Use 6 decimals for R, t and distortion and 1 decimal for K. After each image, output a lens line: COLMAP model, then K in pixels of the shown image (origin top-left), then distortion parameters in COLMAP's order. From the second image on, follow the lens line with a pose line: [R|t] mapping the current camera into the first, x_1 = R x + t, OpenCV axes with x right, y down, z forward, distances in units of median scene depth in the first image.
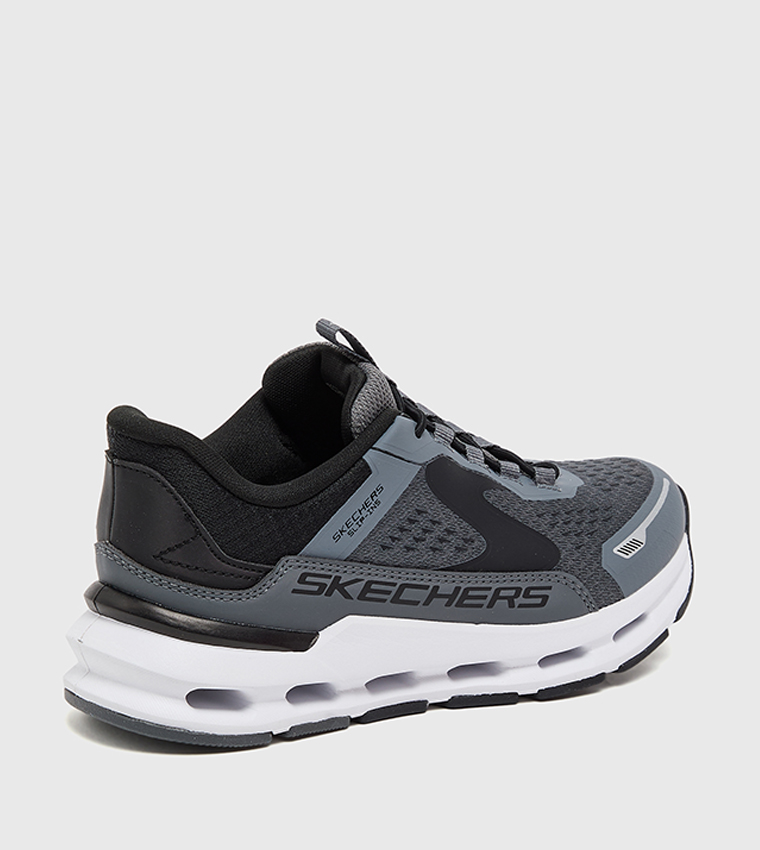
lens RADIAL K [[2485.2, 0, 380.0], [0, 2485.2, 425.0], [0, 0, 1]] dist [0.106673, 0.047729]
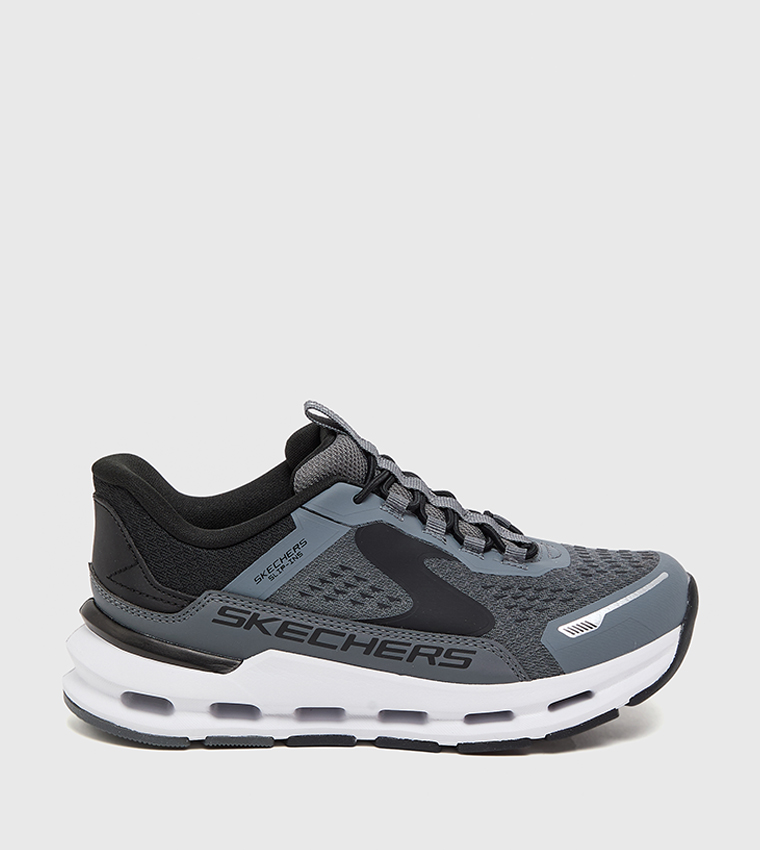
lens RADIAL K [[2485.2, 0, 380.0], [0, 2485.2, 425.0], [0, 0, 1]] dist [0.106673, 0.047729]
pose [[0.855496, 0.075260, -0.512311, 0.609705], [-0.098019, 0.995030, -0.017507, -0.011881], [0.508448, 0.065194, 0.858621, 0.024380]]
